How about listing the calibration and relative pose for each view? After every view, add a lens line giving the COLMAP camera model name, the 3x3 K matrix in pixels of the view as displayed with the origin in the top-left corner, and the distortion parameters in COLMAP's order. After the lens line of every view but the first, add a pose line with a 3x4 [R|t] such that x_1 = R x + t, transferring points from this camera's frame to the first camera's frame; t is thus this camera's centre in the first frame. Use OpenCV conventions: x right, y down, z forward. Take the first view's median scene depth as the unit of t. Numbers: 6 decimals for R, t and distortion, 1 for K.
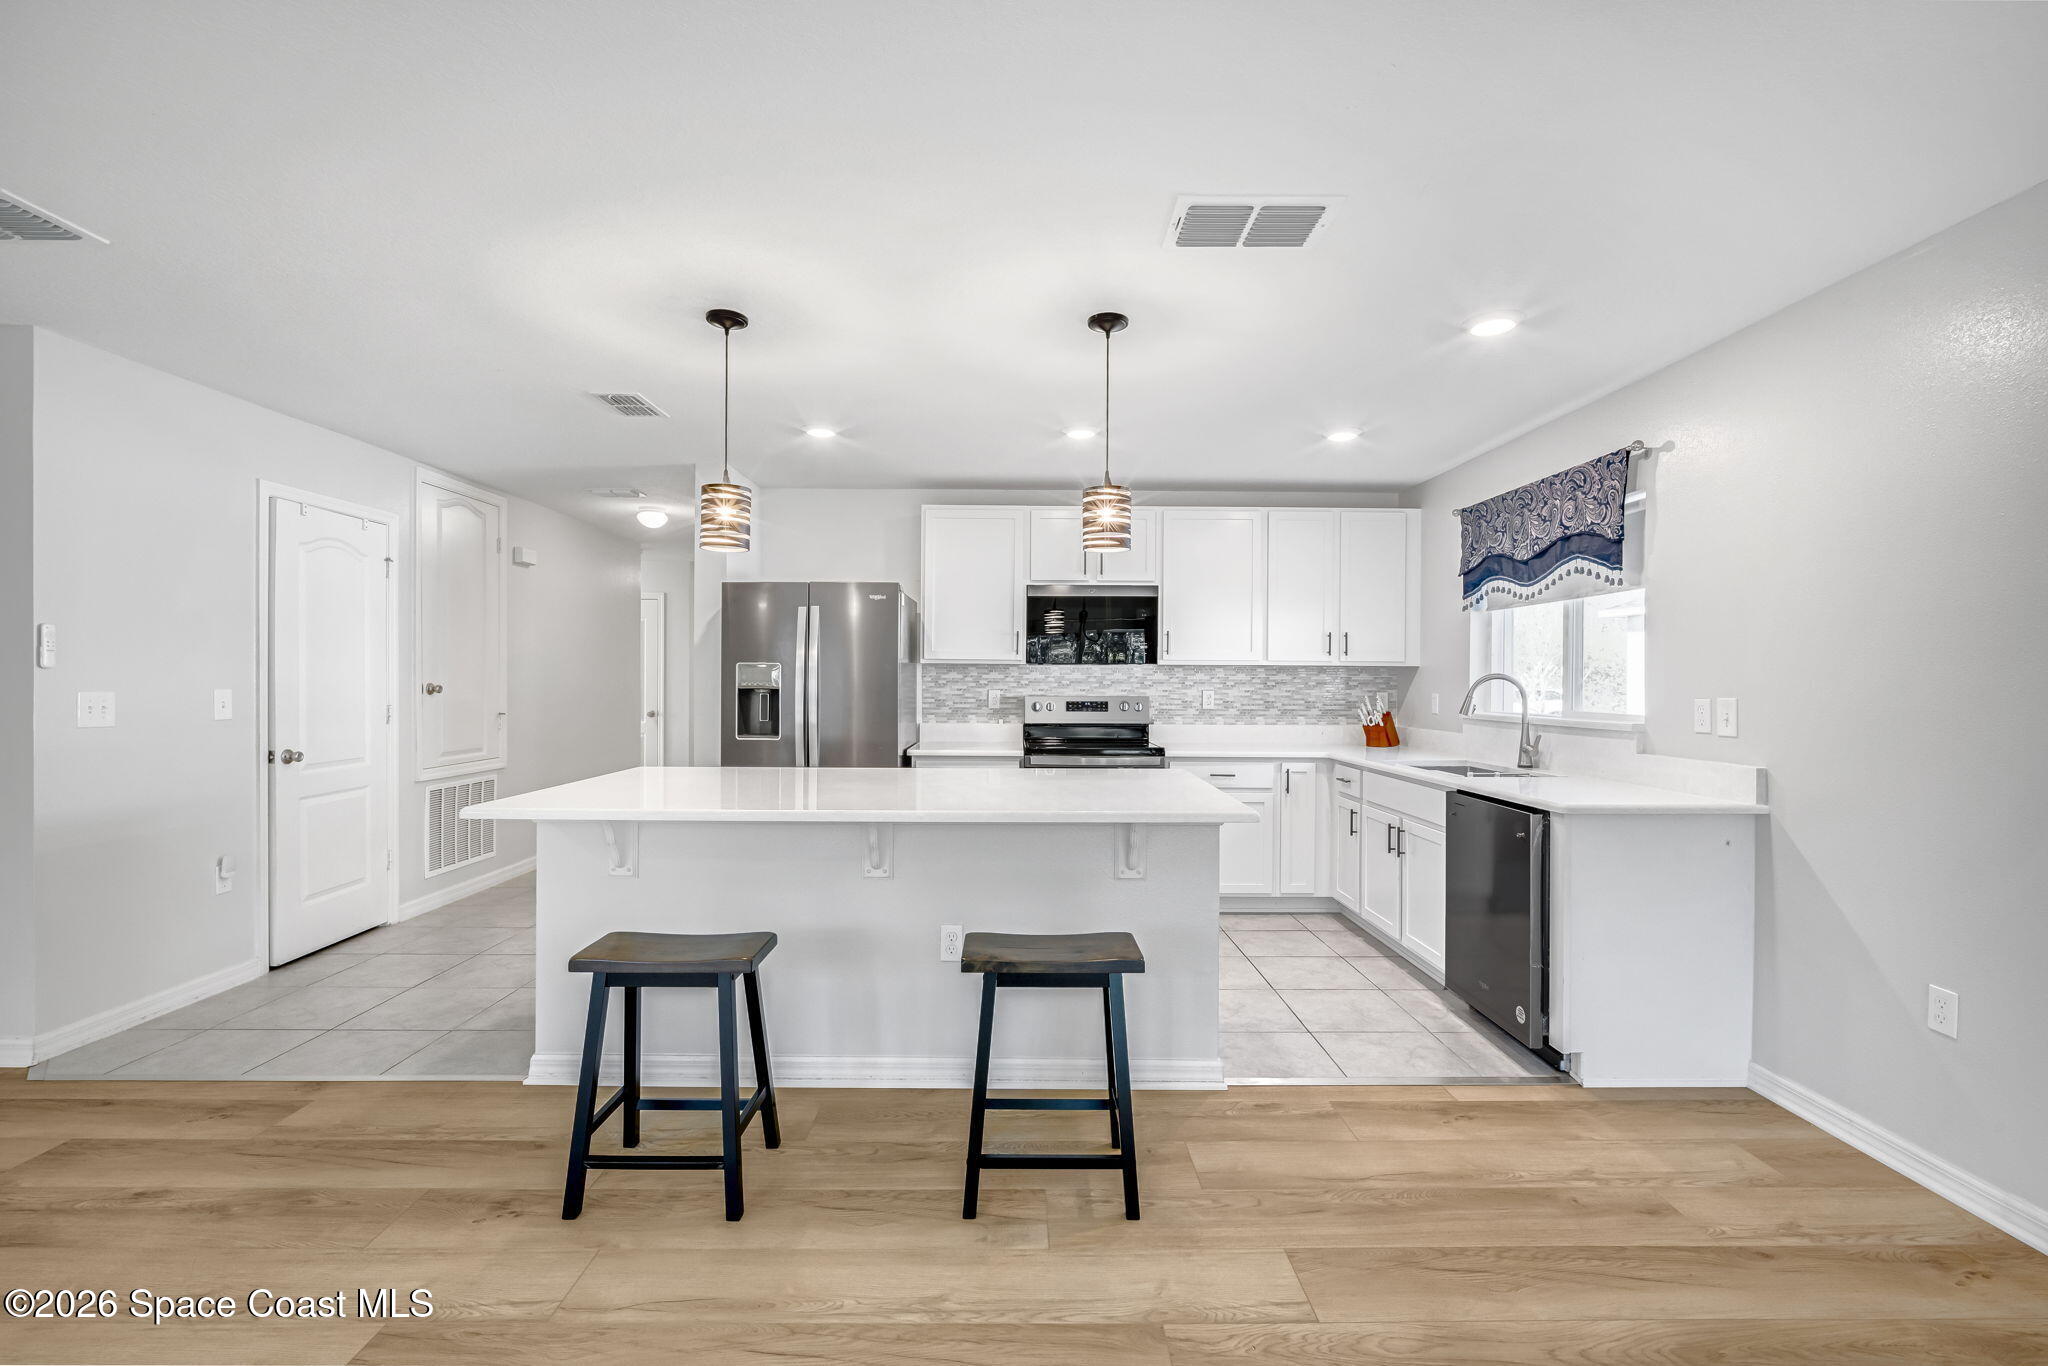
lens RADIAL K [[902.4, 0, 1011.5], [0, 902.4, 684.2], [0, 0, 1]] dist [-0.020182, 0.004340]
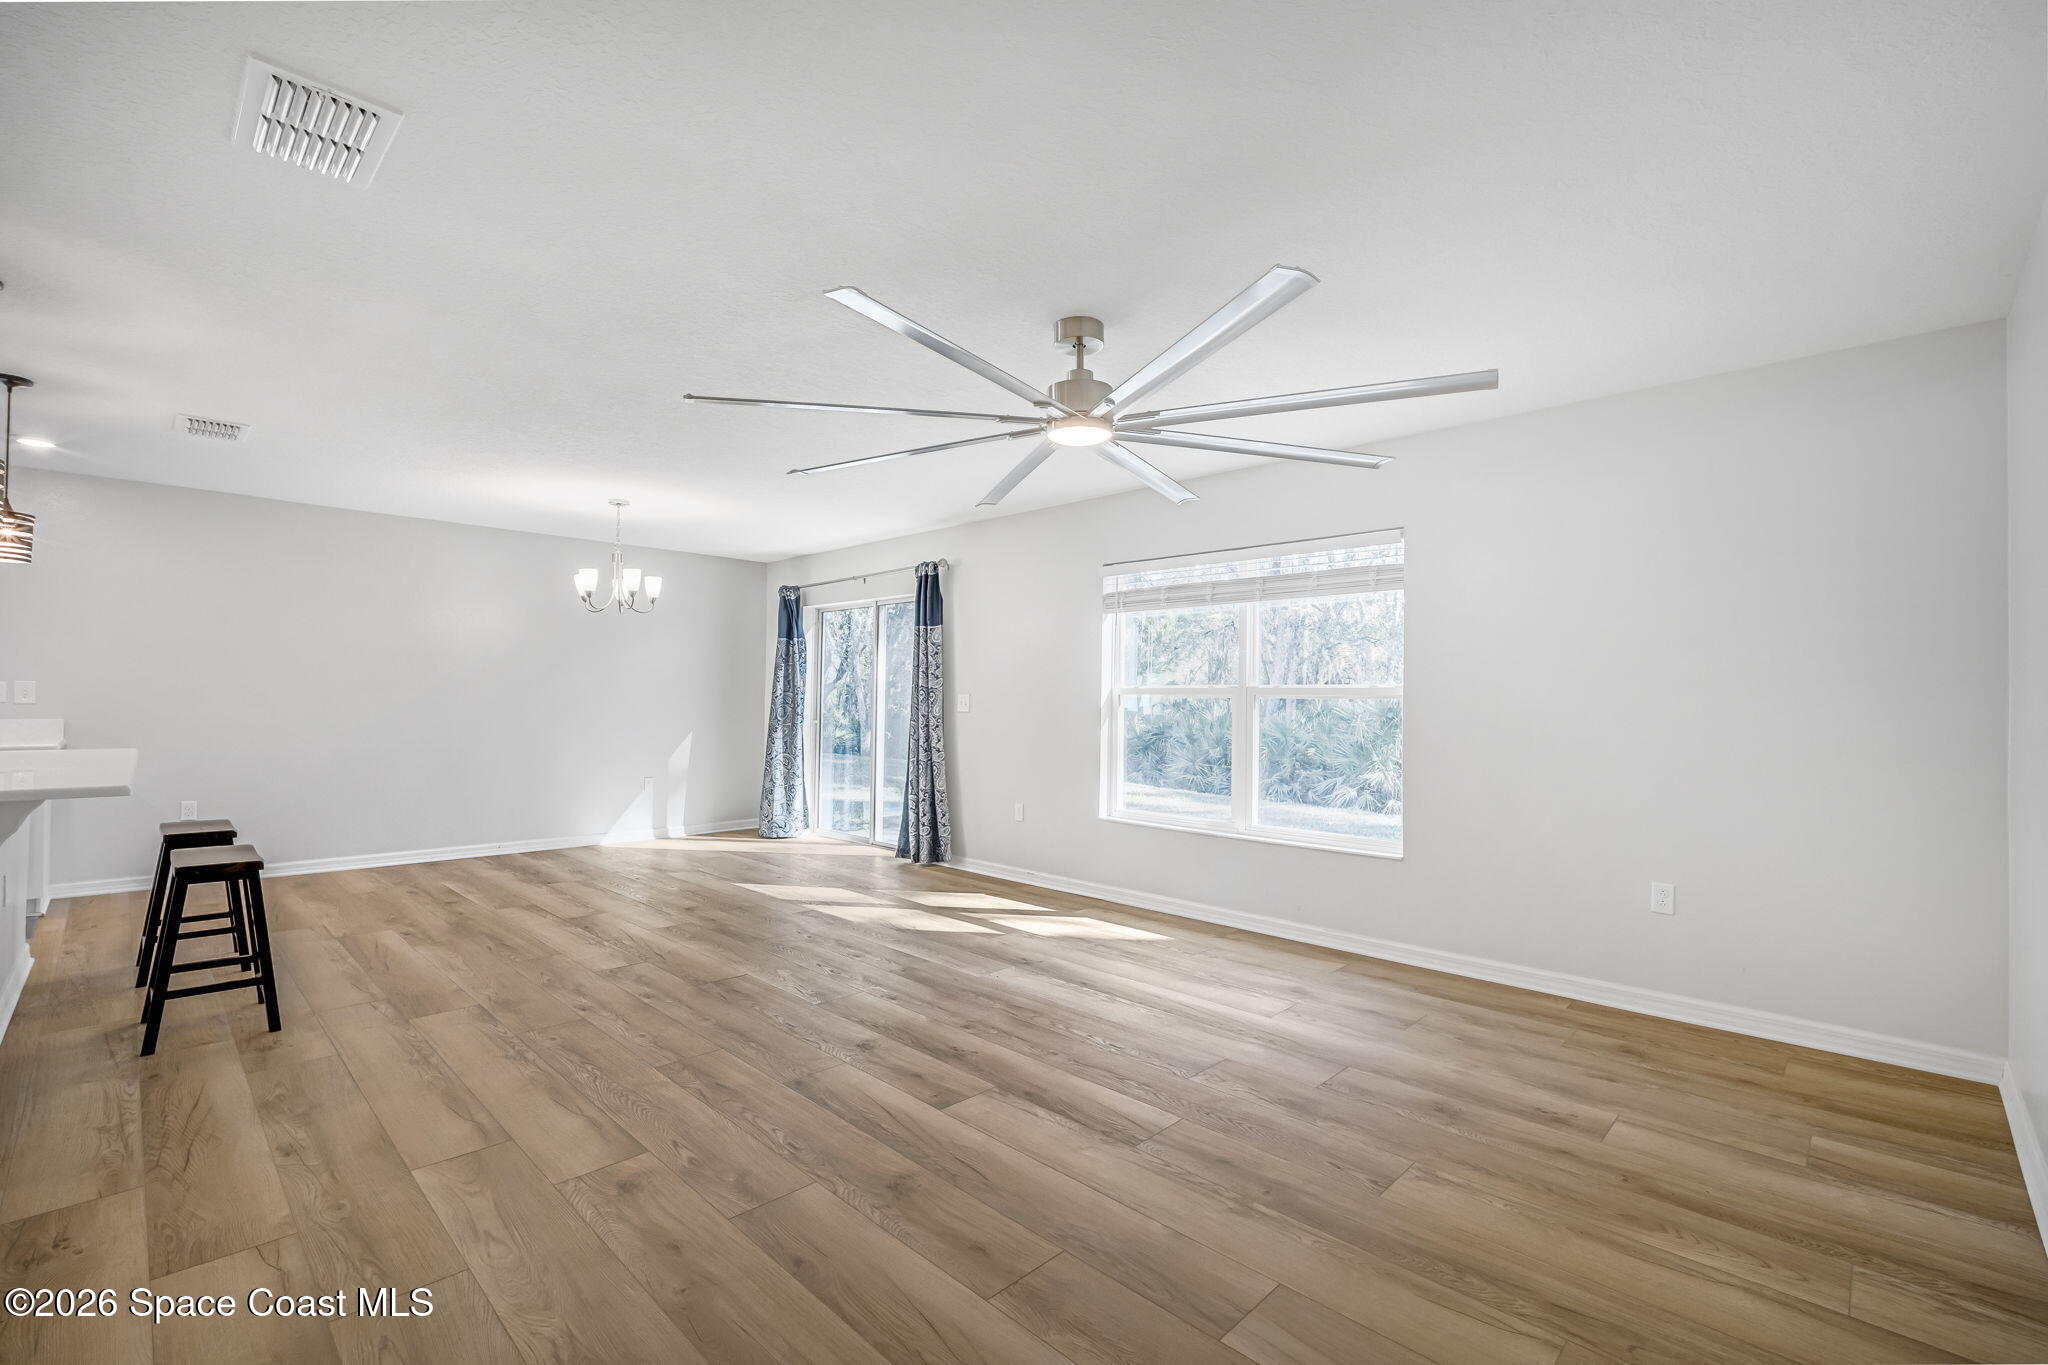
lens RADIAL K [[902.4, 0, 1010.7], [0, 902.4, 664.3], [0, 0, 1]] dist [-0.020182, 0.004340]
pose [[-0.702855, 0.020607, 0.711035, -1.322684], [0.010058, 0.999768, -0.019032, -0.001853], [-0.711262, -0.006225, -0.702899, 0.618956]]
